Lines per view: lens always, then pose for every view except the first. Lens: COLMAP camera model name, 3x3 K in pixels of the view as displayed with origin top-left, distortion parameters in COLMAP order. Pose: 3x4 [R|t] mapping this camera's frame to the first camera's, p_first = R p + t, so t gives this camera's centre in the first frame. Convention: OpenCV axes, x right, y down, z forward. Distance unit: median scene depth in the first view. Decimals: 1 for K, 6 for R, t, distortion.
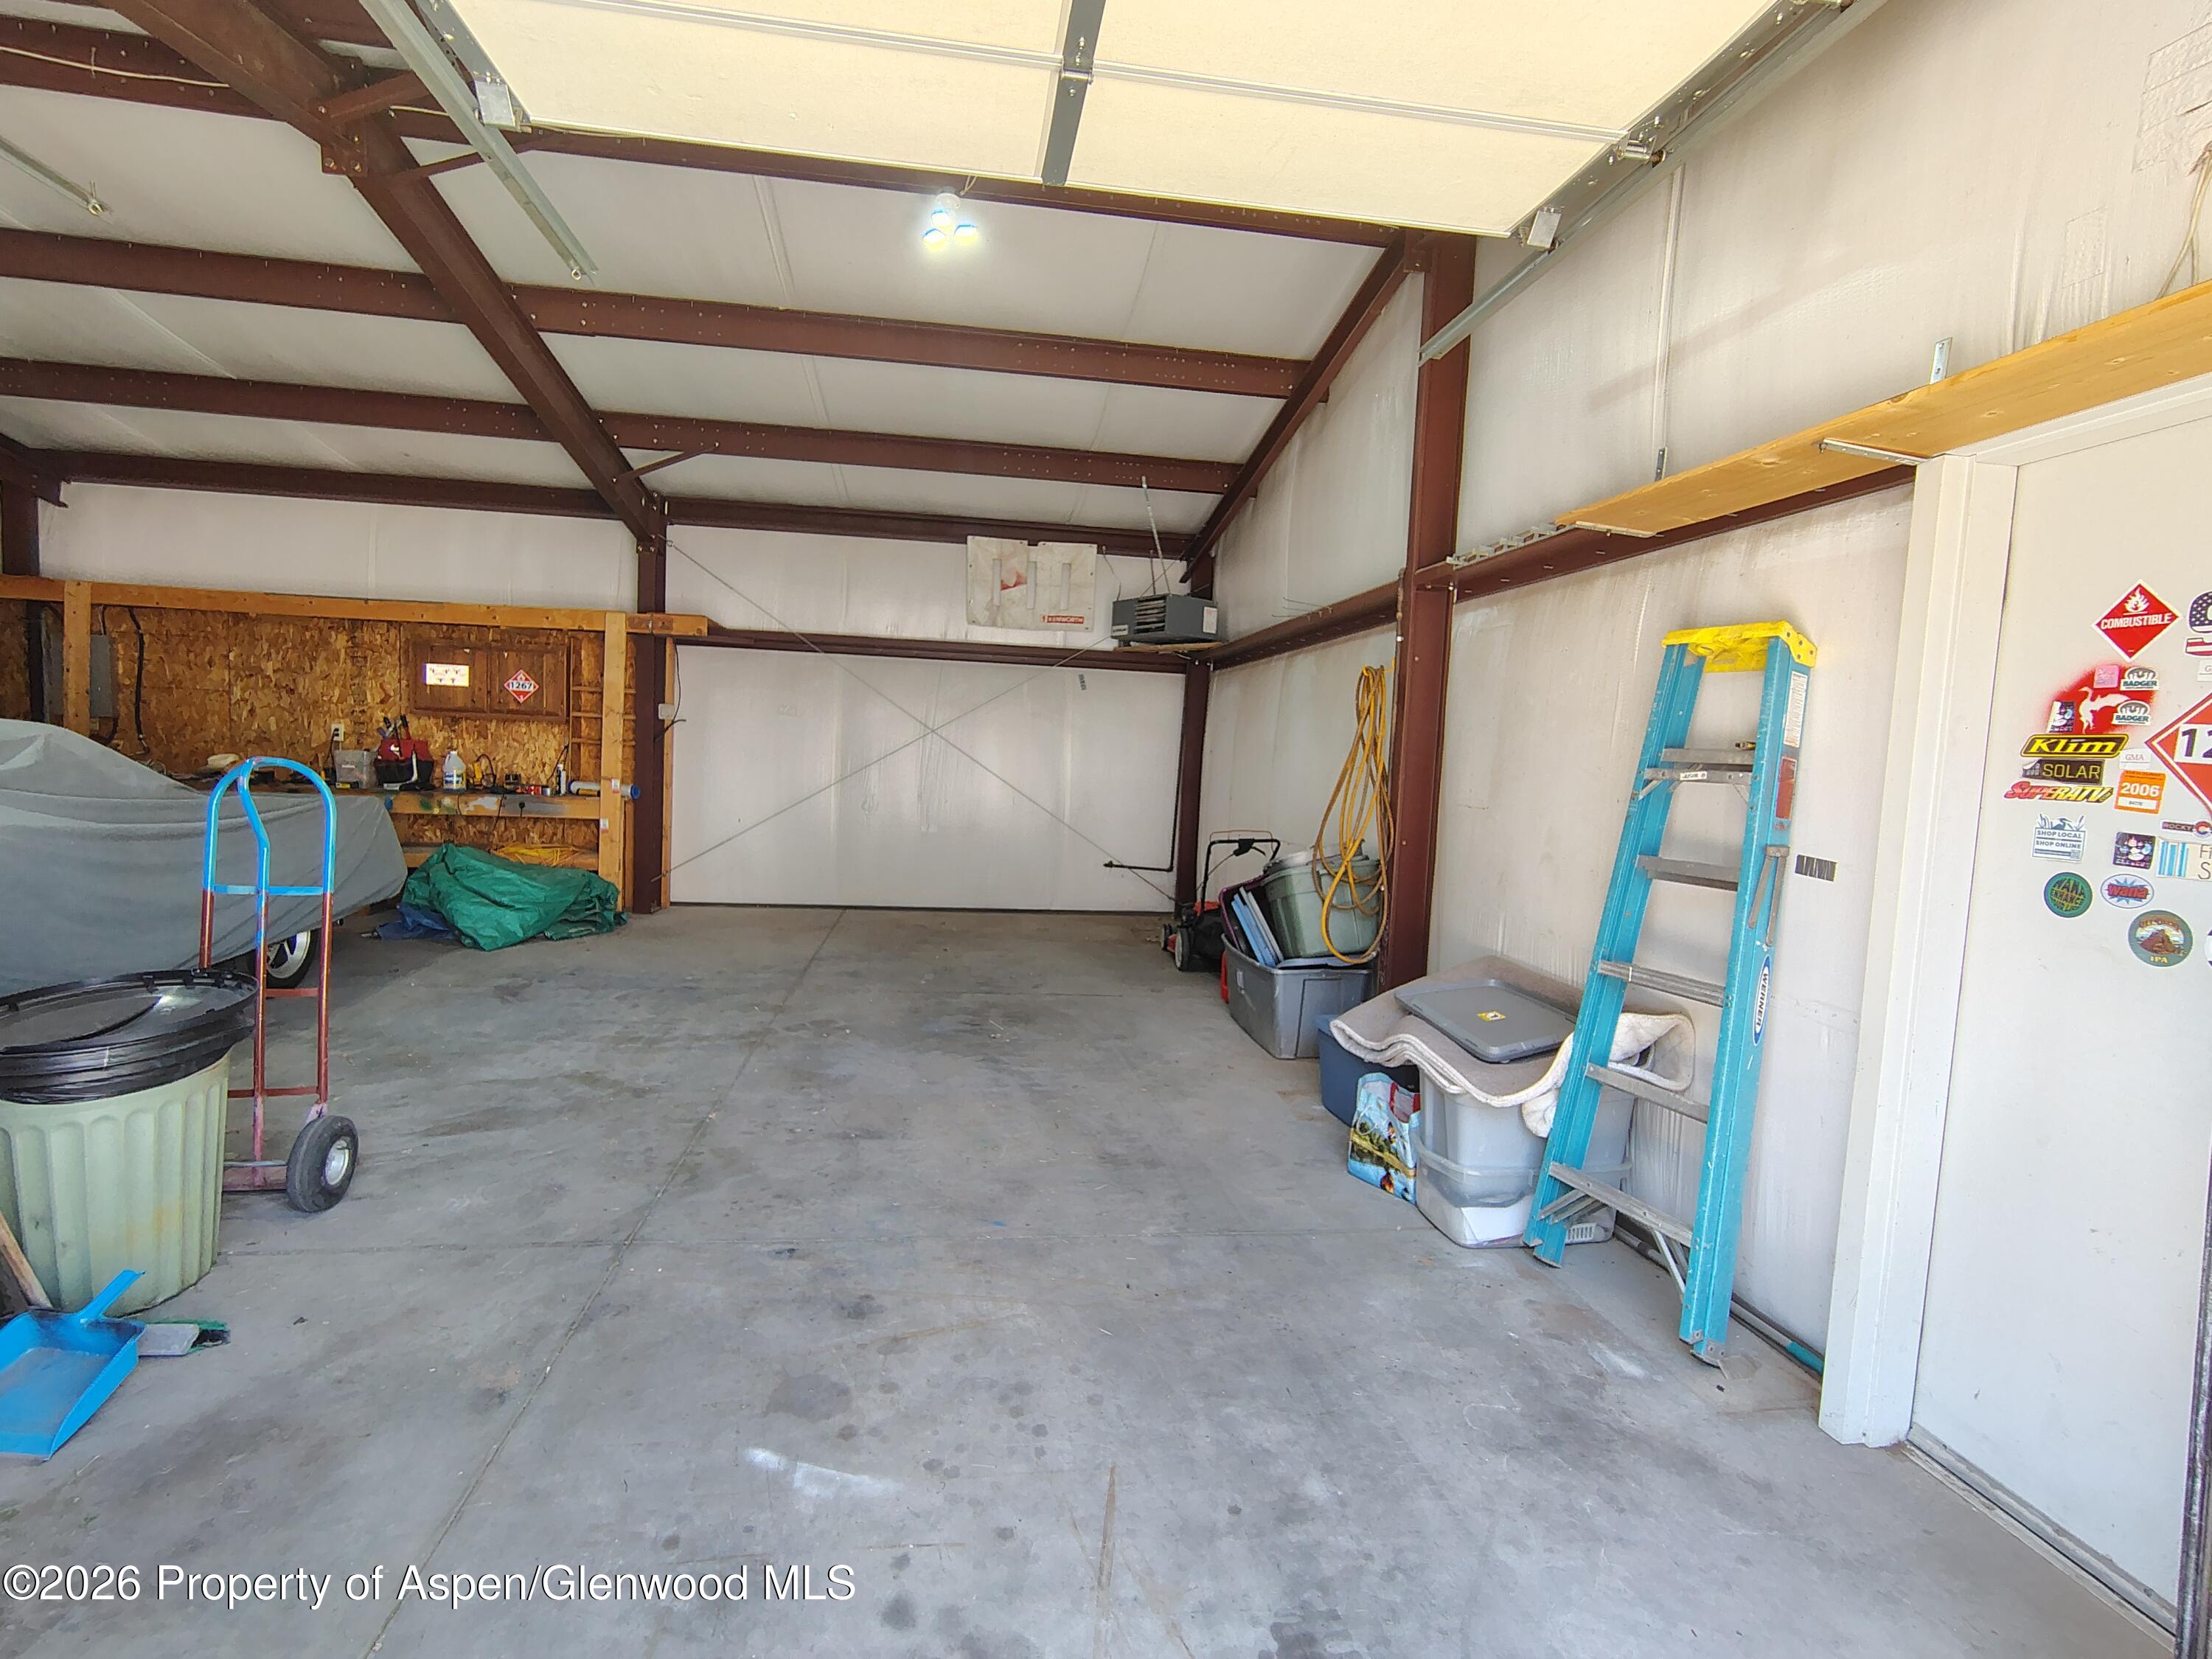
lens RADIAL K [[1034.6, 0, 1092.3], [0, 1034.6, 828.2], [0, 0, 1]] dist [0.000427, 0.001120]
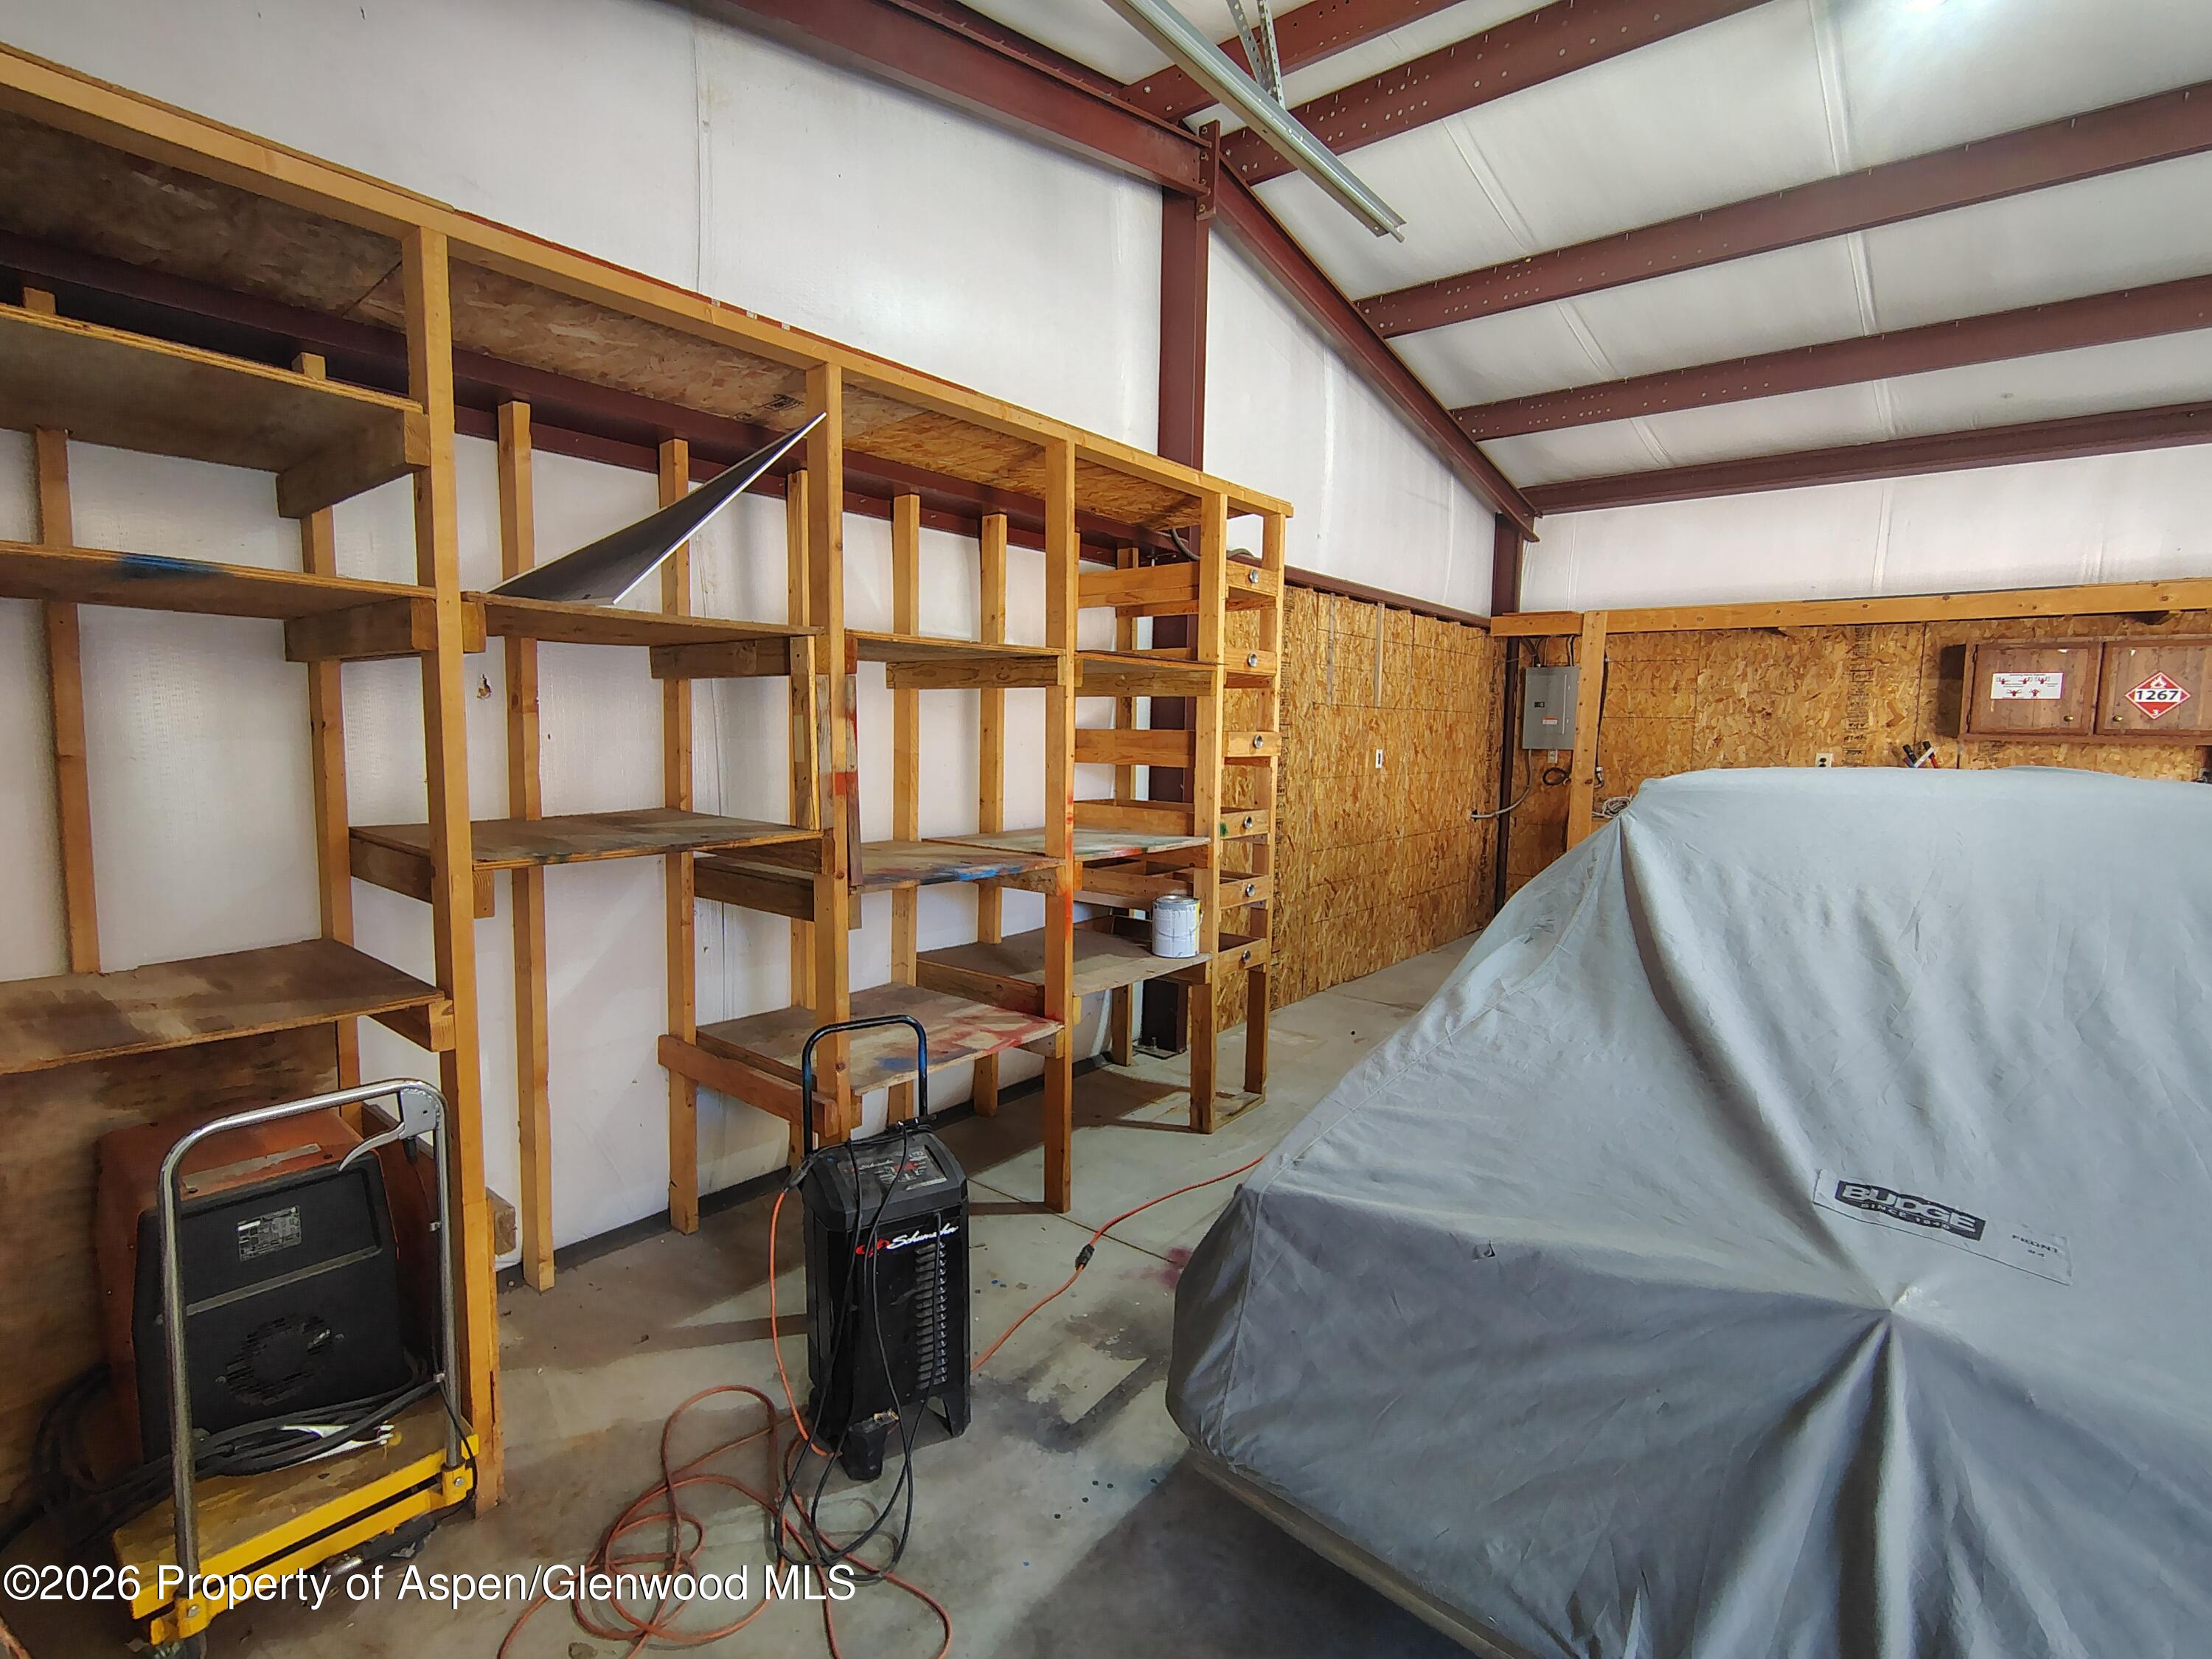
lens RADIAL K [[1034.6, 0, 1101.8], [0, 1034.6, 811.5], [0, 0, 1]] dist [0.000427, 0.001120]
pose [[0.680959, 0.029593, -0.731724, -0.521734], [-0.046515, 0.998913, -0.002889, -0.024778], [0.730843, 0.036003, 0.681595, 0.012823]]
